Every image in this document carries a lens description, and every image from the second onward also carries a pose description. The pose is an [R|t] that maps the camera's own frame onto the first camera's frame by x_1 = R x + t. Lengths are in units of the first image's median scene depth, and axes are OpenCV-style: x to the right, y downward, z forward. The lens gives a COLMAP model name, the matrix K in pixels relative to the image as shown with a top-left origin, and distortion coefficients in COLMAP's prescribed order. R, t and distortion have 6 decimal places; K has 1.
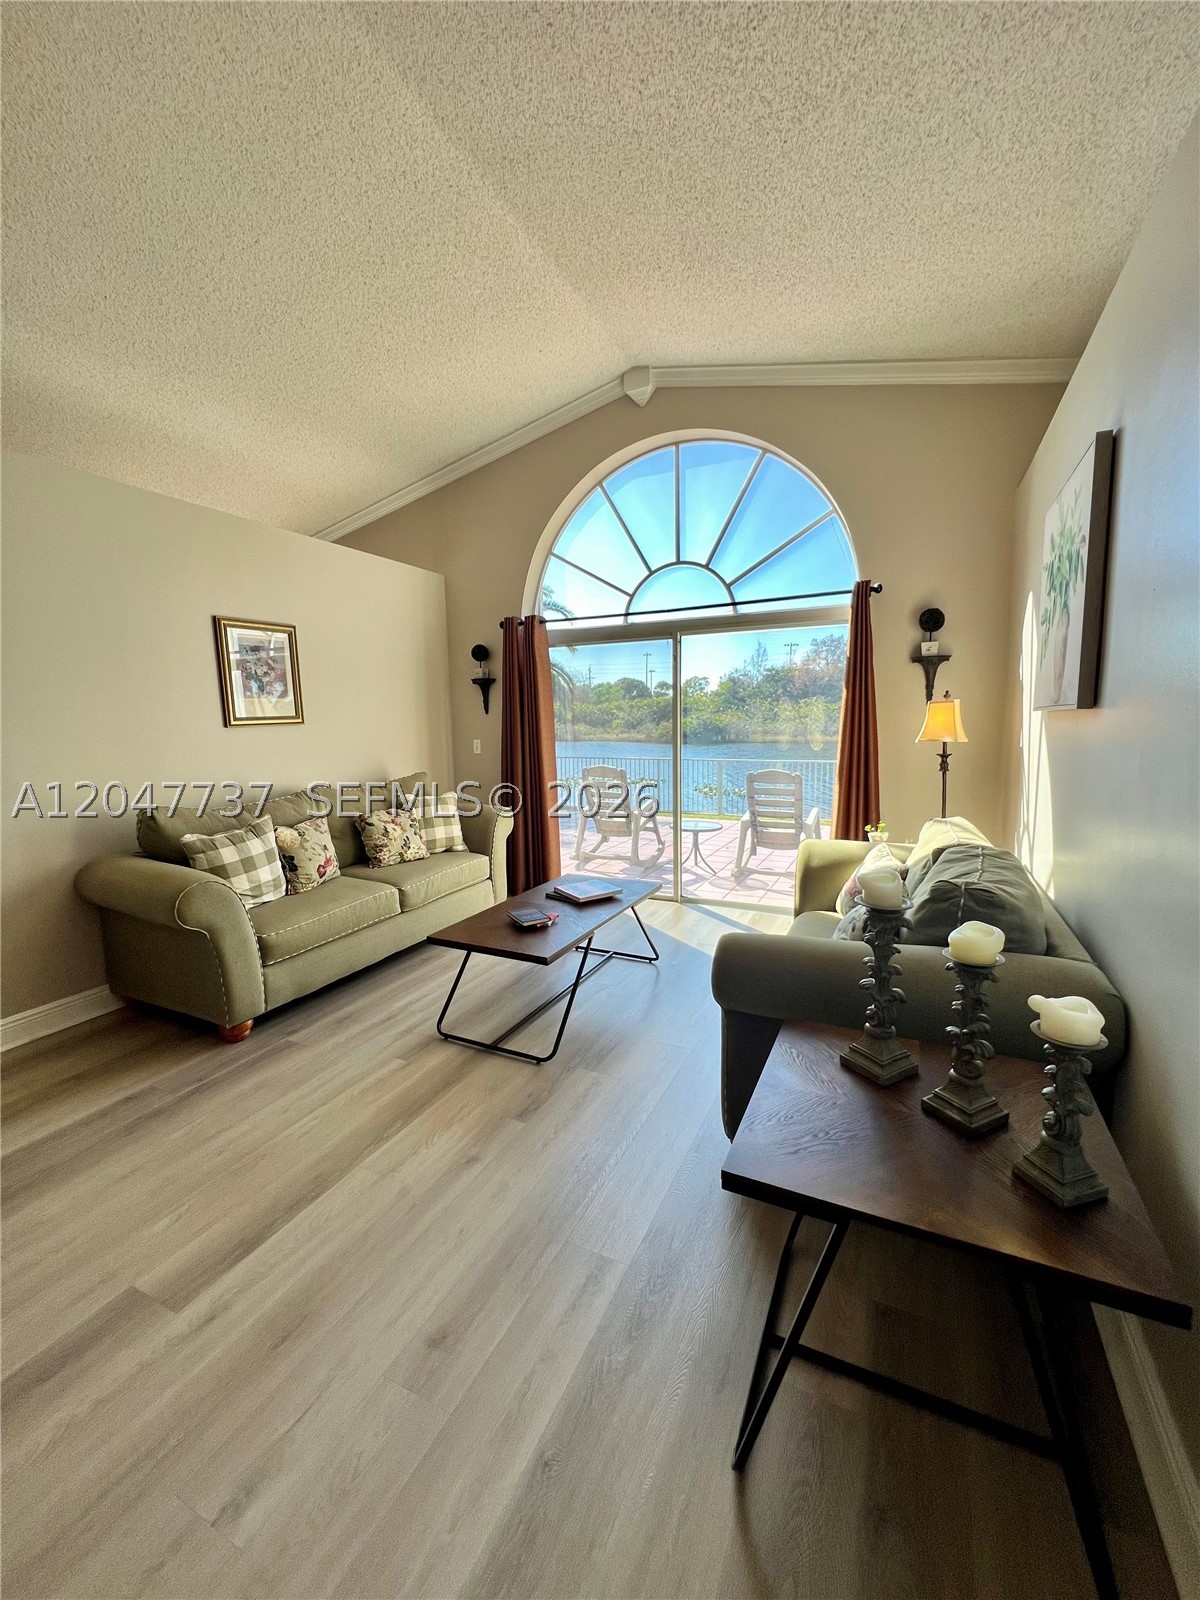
lens RADIAL K [[637.9, 0, 603.6], [0, 637.9, 797.3], [0, 0, 1]] dist [-0.003515, -0.000134]
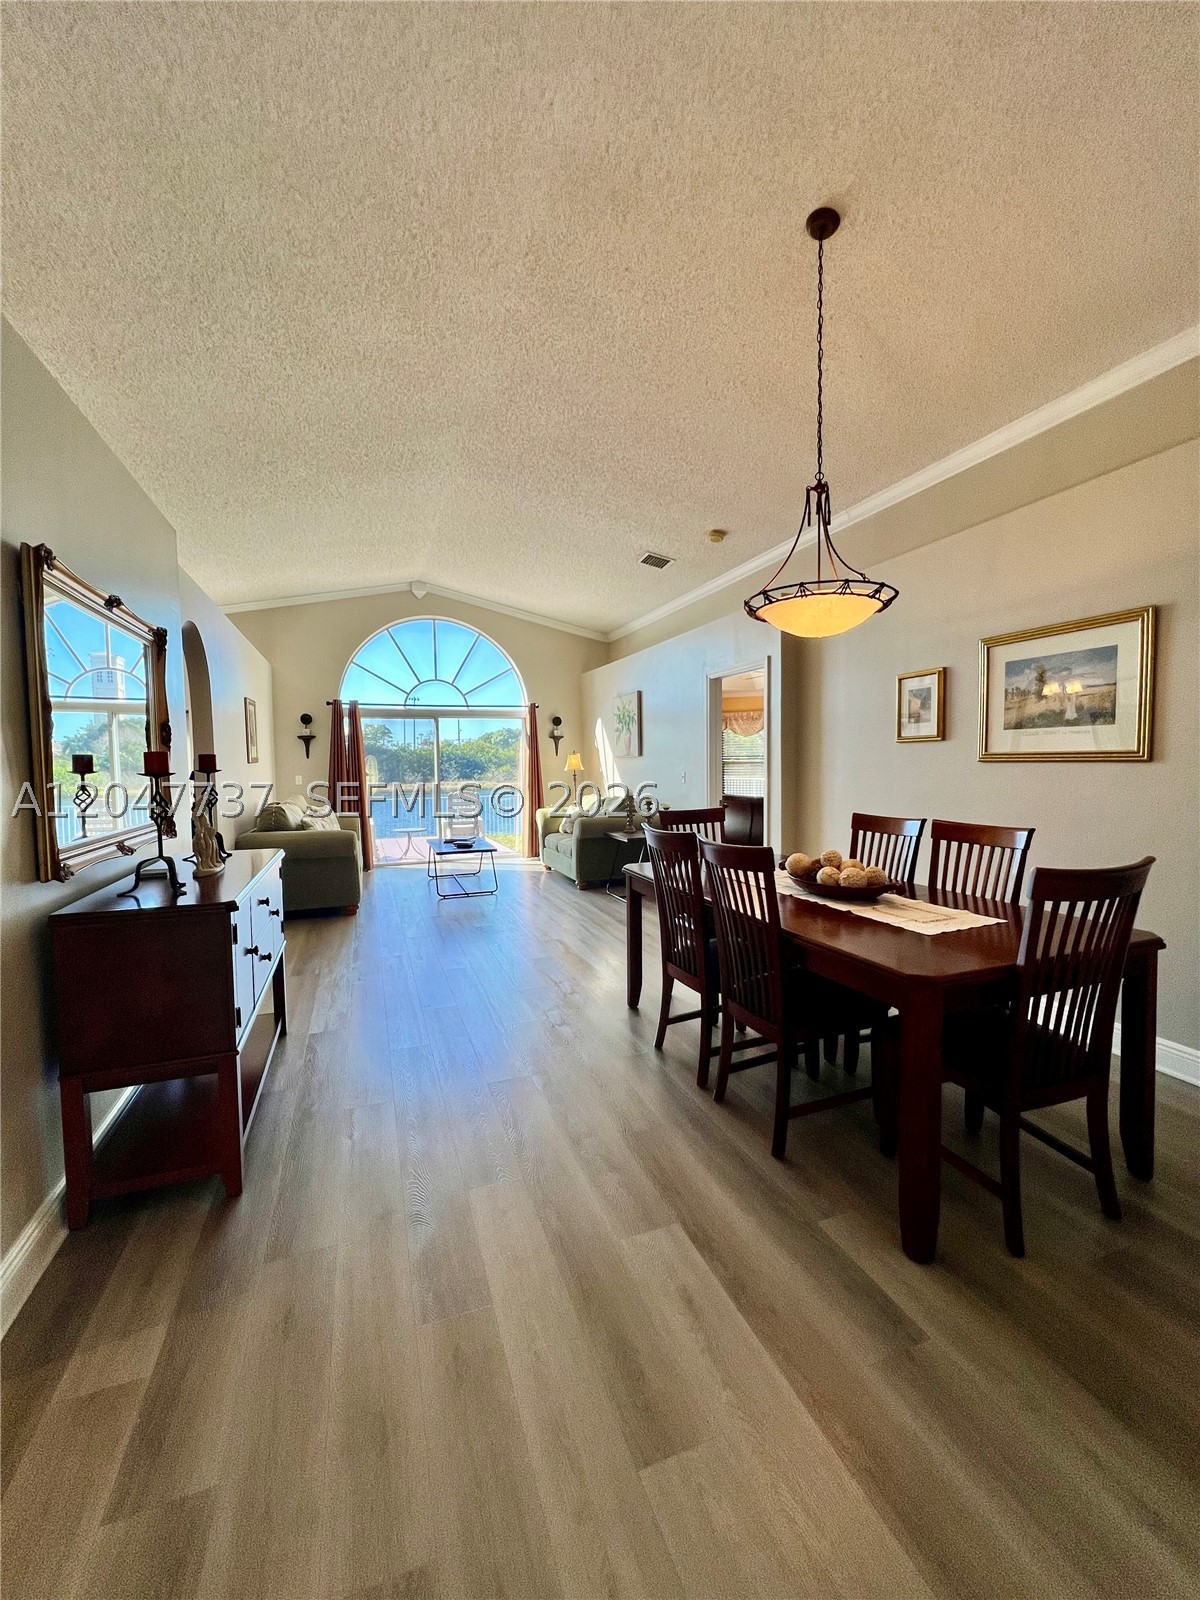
lens RADIAL K [[637.9, 0, 603.6], [0, 637.9, 797.3], [0, 0, 1]] dist [-0.003515, -0.000134]
pose [[0.689657, -0.032572, 0.723403, -0.951141], [0.093192, 0.994673, -0.044059, 0.111767], [-0.718114, 0.097801, 0.689019, -0.648373]]
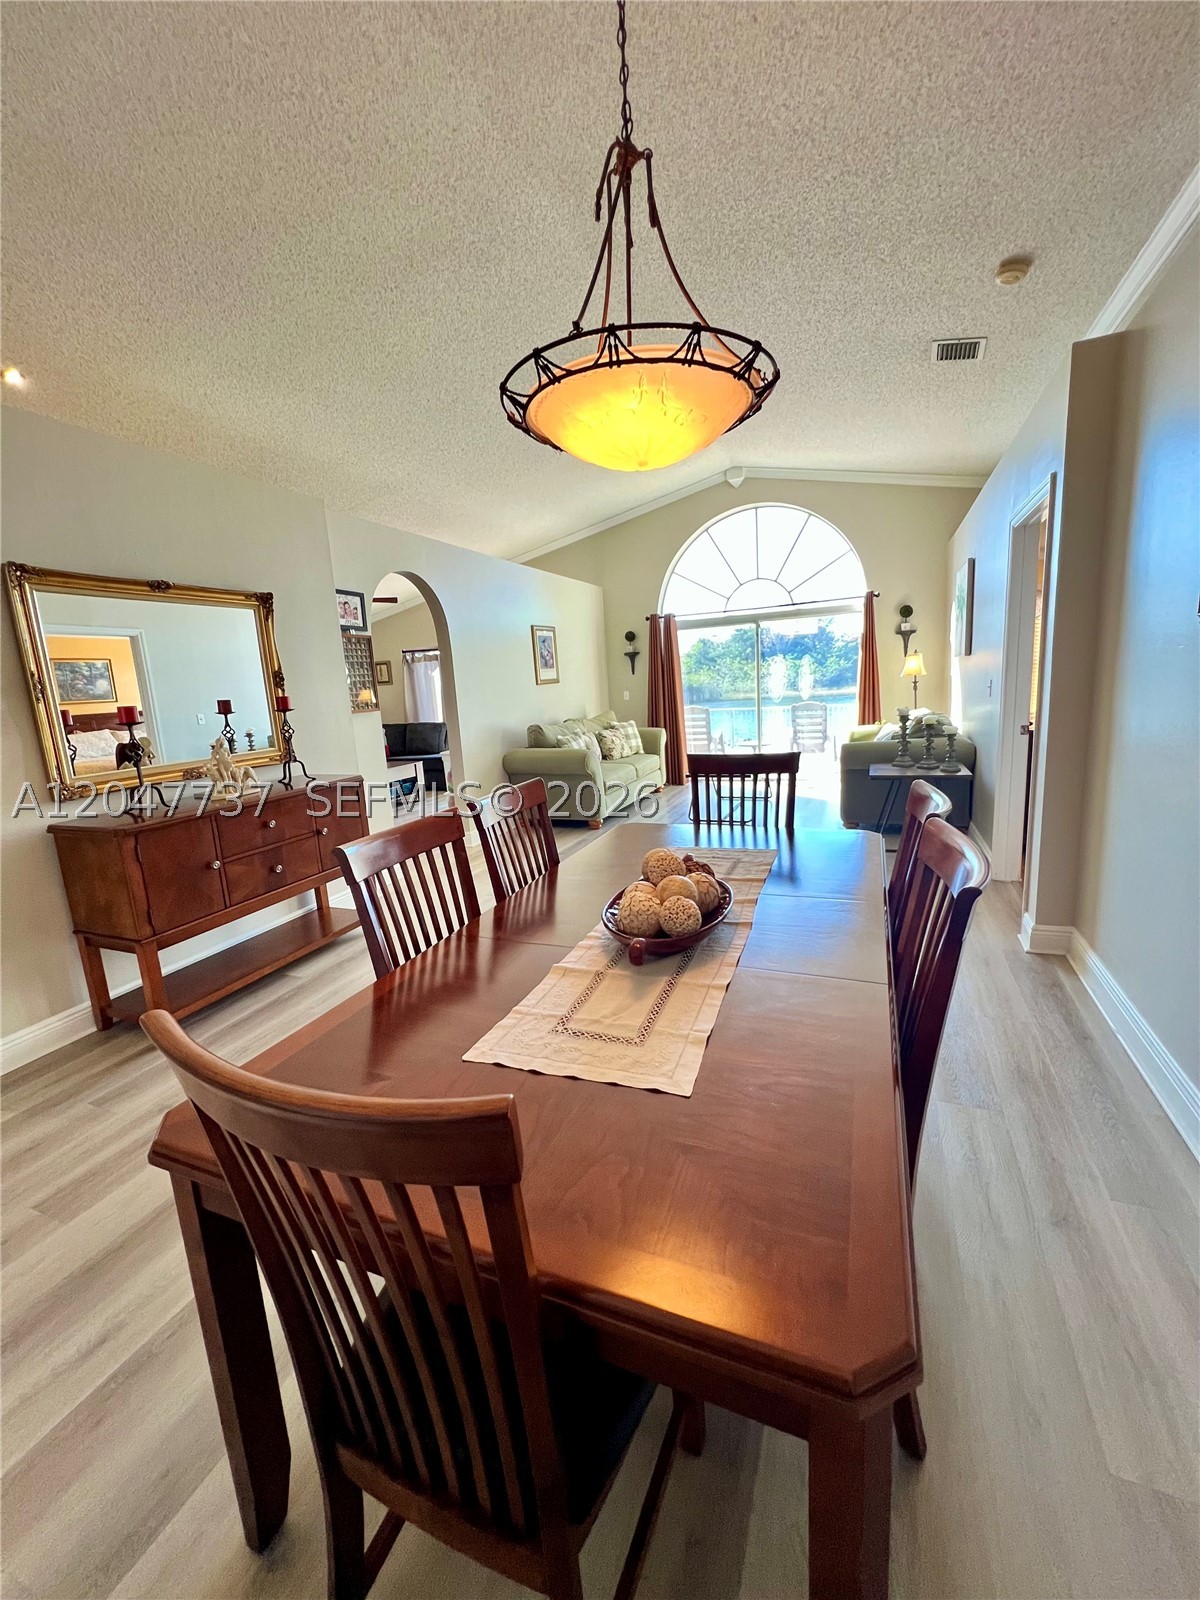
lens RADIAL K [[637.9, 0, 603.6], [0, 637.9, 797.3], [0, 0, 1]] dist [-0.003515, -0.000134]
pose [[0.997507, -0.052856, 0.046754, -0.415848], [0.050345, 0.997306, 0.053350, 0.104258], [-0.049448, -0.050864, 0.997481, -0.724671]]
